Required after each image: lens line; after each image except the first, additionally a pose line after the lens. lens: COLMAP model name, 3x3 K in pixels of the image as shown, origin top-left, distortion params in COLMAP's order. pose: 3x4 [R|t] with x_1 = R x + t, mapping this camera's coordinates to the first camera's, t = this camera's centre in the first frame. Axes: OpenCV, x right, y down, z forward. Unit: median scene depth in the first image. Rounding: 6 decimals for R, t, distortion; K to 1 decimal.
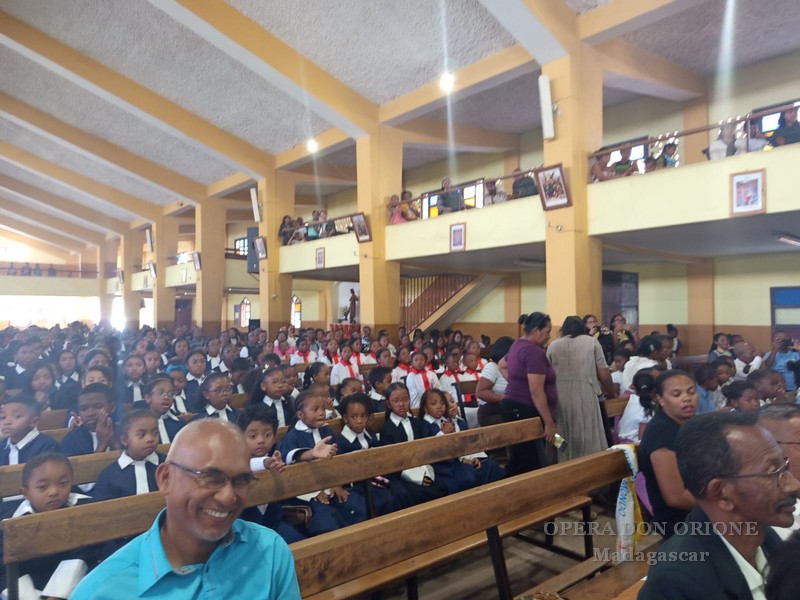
lens RADIAL K [[567.1, 0, 400.0], [0, 567.1, 300.0], [0, 0, 1]] dist [0.026241, -0.050646]
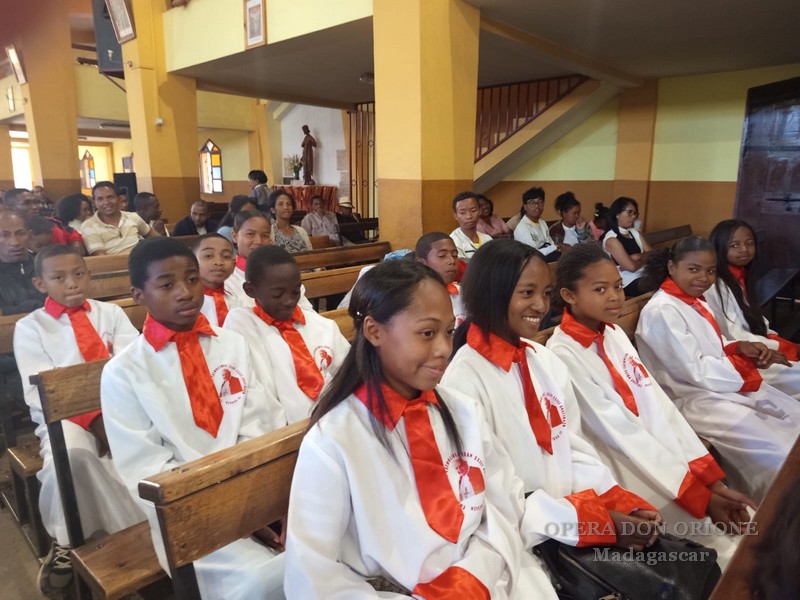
lens RADIAL K [[567.1, 0, 400.0], [0, 567.1, 300.0], [0, 0, 1]] dist [0.026241, -0.050646]
pose [[0.992578, -0.021320, 0.119727, -0.061632], [-0.006870, 0.973111, 0.230236, 0.020607], [-0.121417, -0.229350, 0.965741, 0.364554]]
